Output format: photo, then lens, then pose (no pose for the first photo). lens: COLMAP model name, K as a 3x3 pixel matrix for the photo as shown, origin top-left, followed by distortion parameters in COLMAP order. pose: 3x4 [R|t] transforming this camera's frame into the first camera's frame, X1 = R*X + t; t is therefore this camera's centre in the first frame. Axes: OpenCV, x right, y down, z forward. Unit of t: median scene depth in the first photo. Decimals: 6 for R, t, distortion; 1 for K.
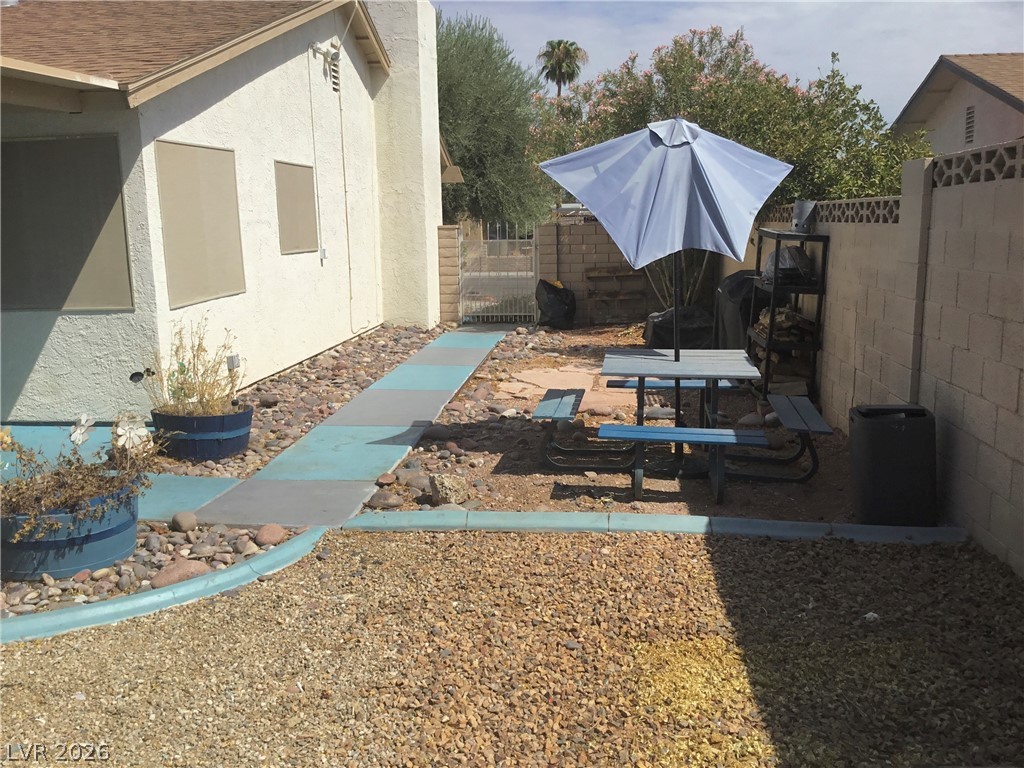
lens RADIAL K [[927.6, 0, 512.0], [0, 927.6, 384.0], [0, 0, 1]] dist [0.121071, -0.256880]
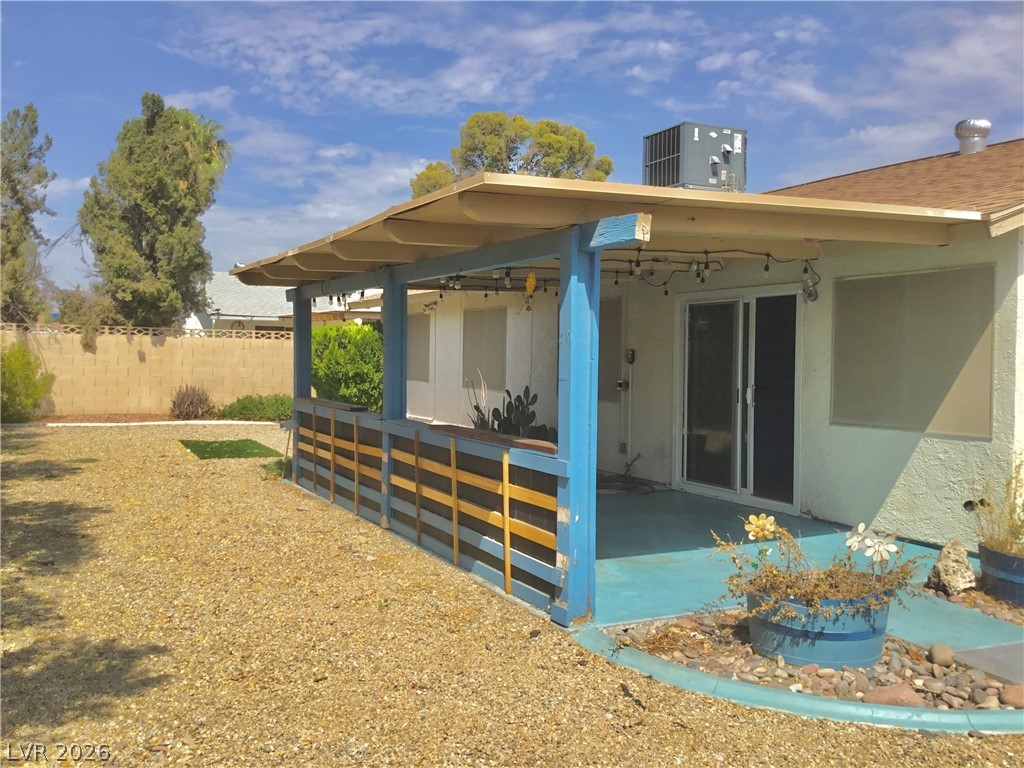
lens RADIAL K [[927.6, 0, 512.0], [0, 927.6, 384.0], [0, 0, 1]] dist [0.121071, -0.256880]
pose [[0.536158, 0.051901, -0.842520, 0.224351], [-0.171477, 0.983993, -0.048507, -0.003809], [0.826517, 0.170480, 0.536476, 0.085642]]
